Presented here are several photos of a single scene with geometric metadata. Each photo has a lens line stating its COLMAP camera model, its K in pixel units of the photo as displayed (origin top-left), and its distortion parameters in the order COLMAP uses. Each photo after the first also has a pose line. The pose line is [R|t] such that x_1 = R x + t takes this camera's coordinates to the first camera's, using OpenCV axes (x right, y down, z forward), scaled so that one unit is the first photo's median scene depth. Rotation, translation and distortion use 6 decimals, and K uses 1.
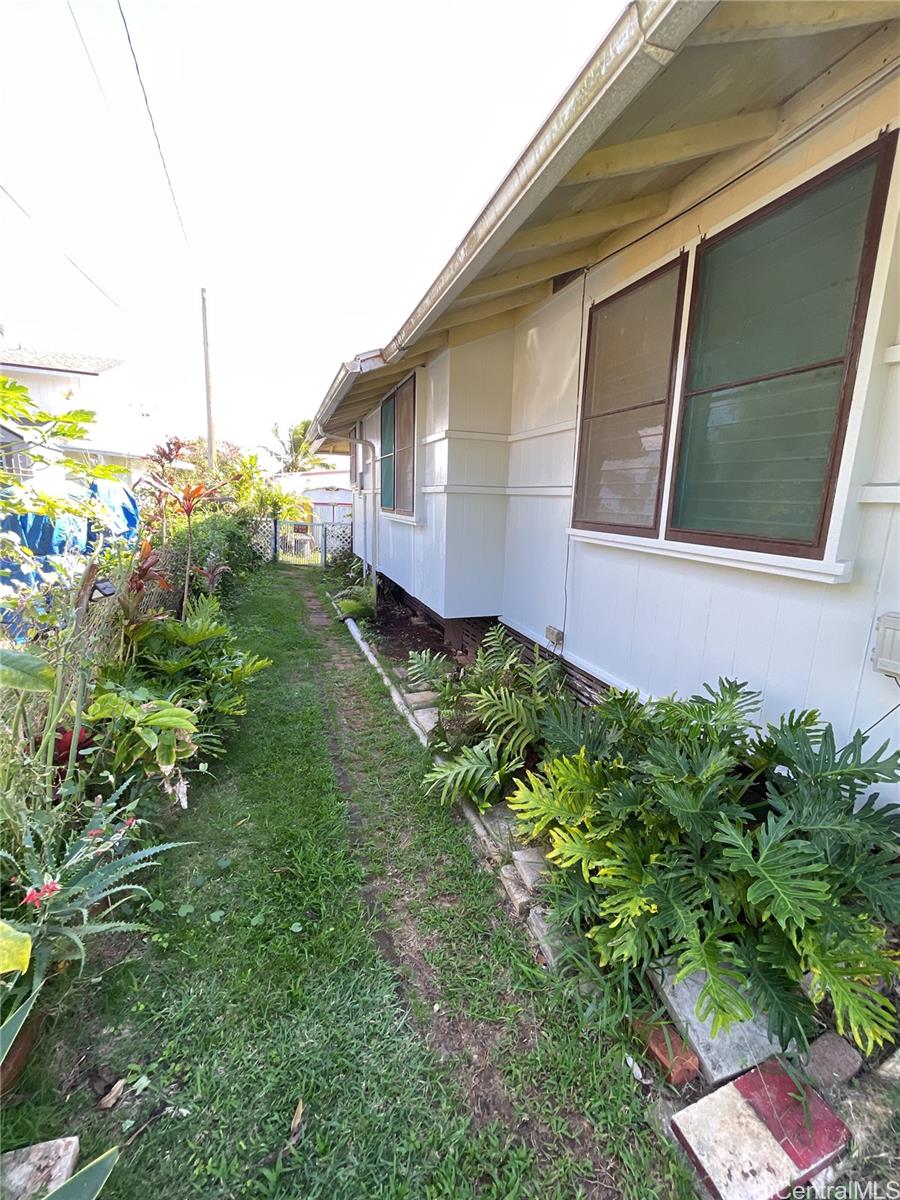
lens RADIAL K [[482.5, 0, 453.4], [0, 482.5, 598.5], [0, 0, 1]] dist [-0.000189, -0.000245]
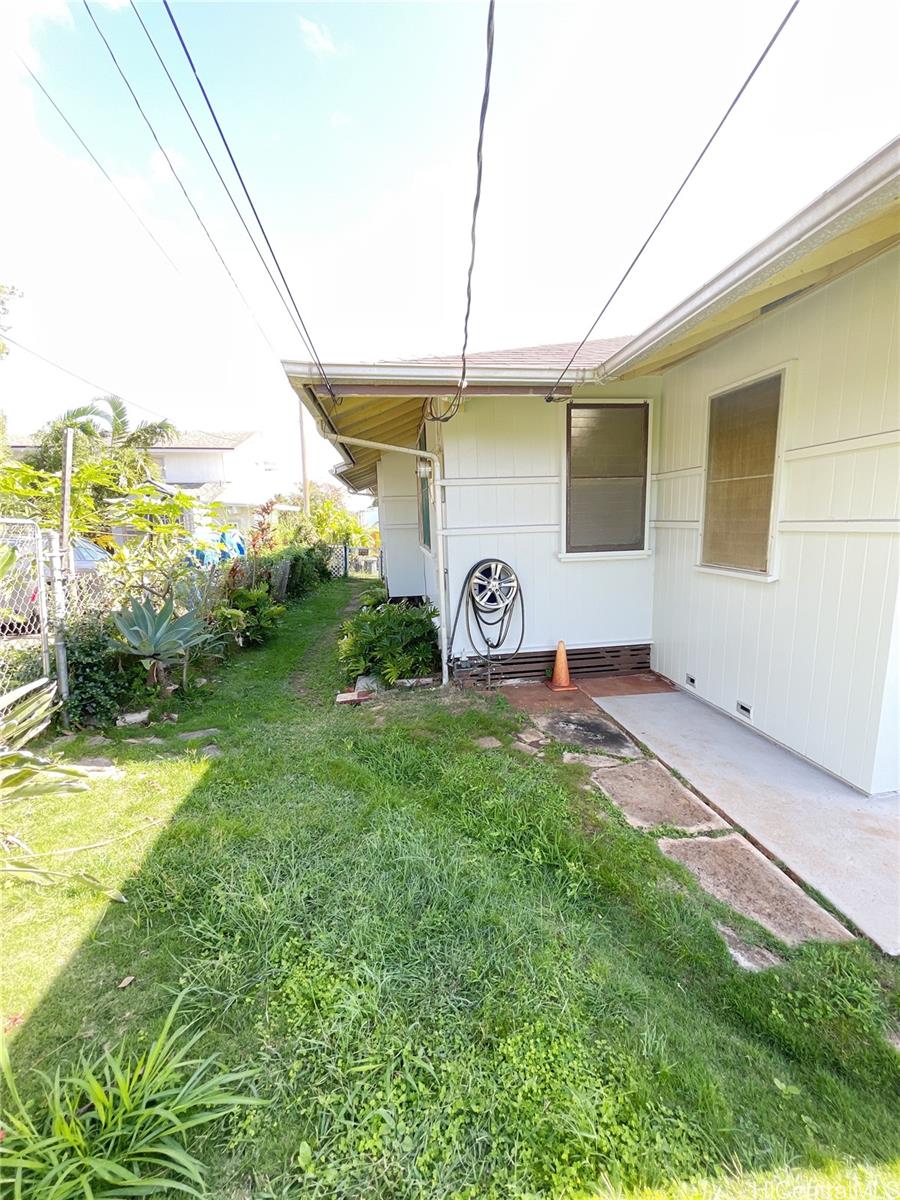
lens RADIAL K [[477.0, 0, 447.9], [0, 477.0, 597.0], [0, 0, 1]] dist [0.017335, -0.000039]
pose [[0.974476, -0.024344, -0.223166, 0.355260], [0.014469, 0.998847, -0.045778, 0.077833], [0.224023, 0.041380, 0.973705, -0.419609]]
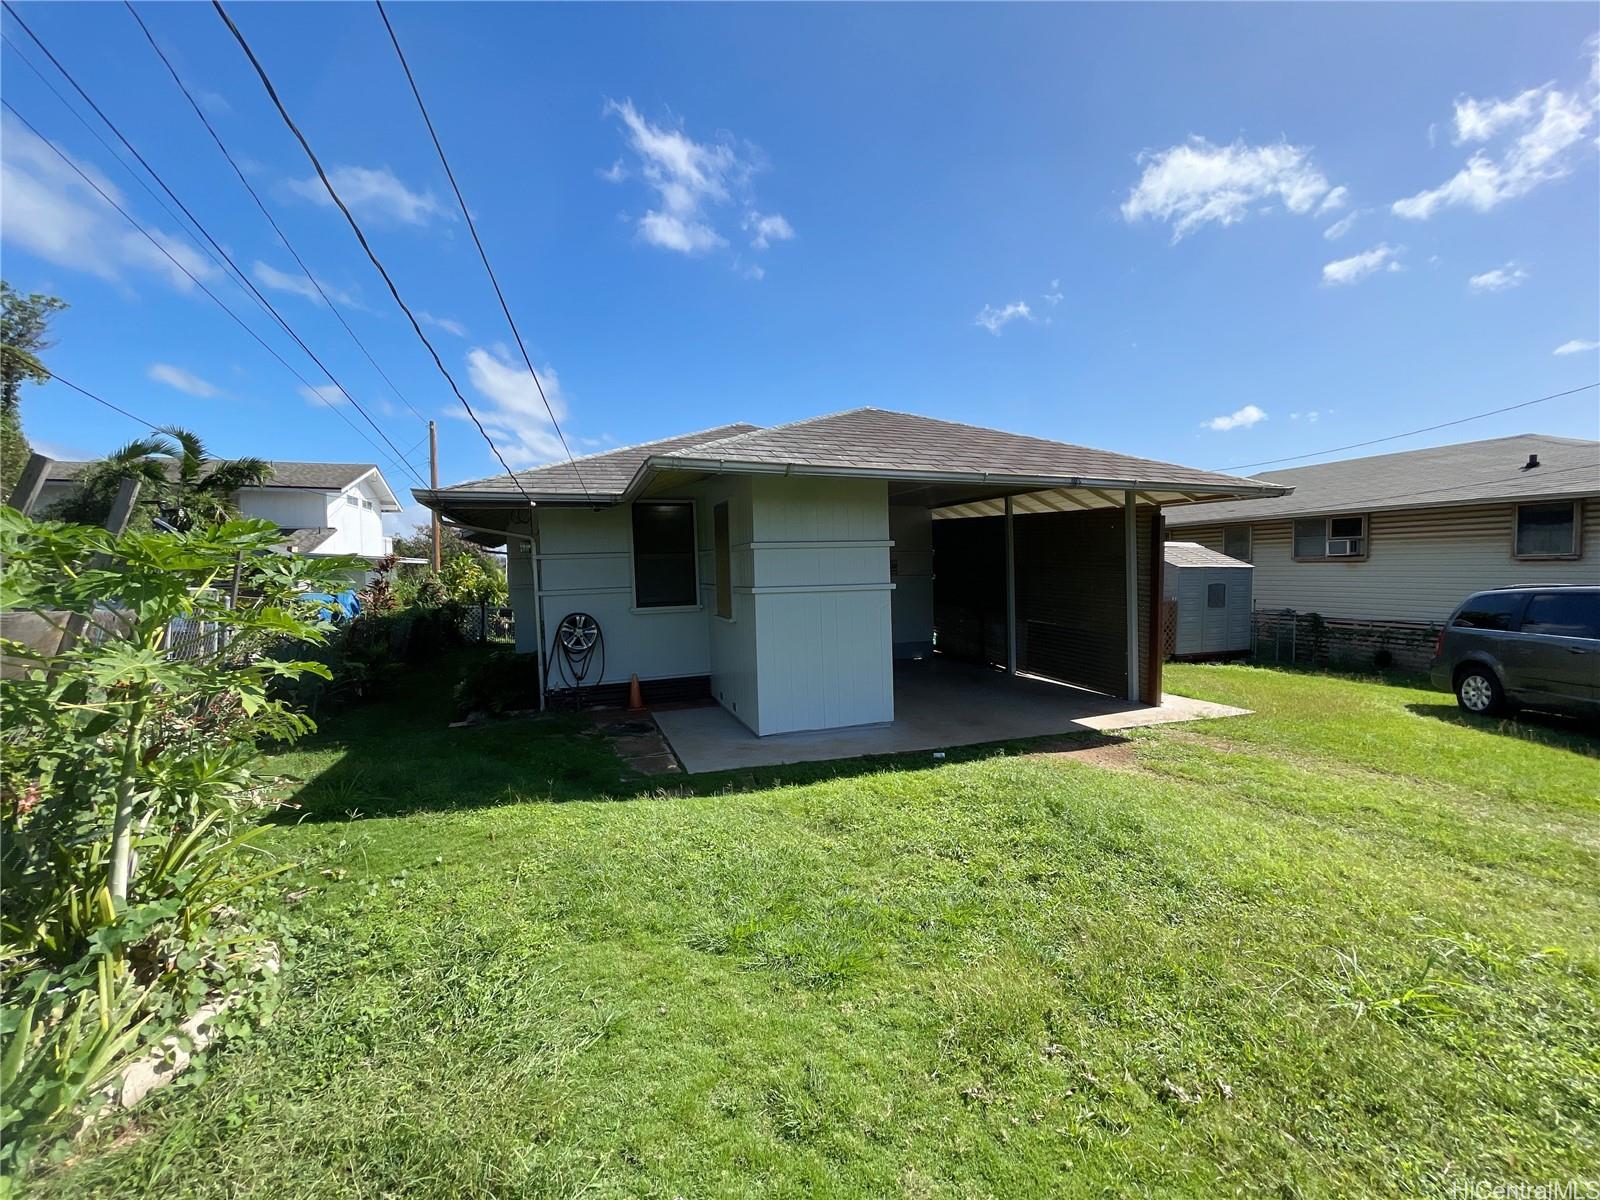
lens RADIAL K [[643.3, 0, 795.1], [0, 643.3, 596.1], [0, 0, 1]] dist [-0.000189, -0.000245]
pose [[0.998278, -0.058641, -0.001432, 0.658784], [0.057685, 0.985849, -0.157396, 0.171386], [0.010641, 0.157043, 0.987534, -0.919438]]
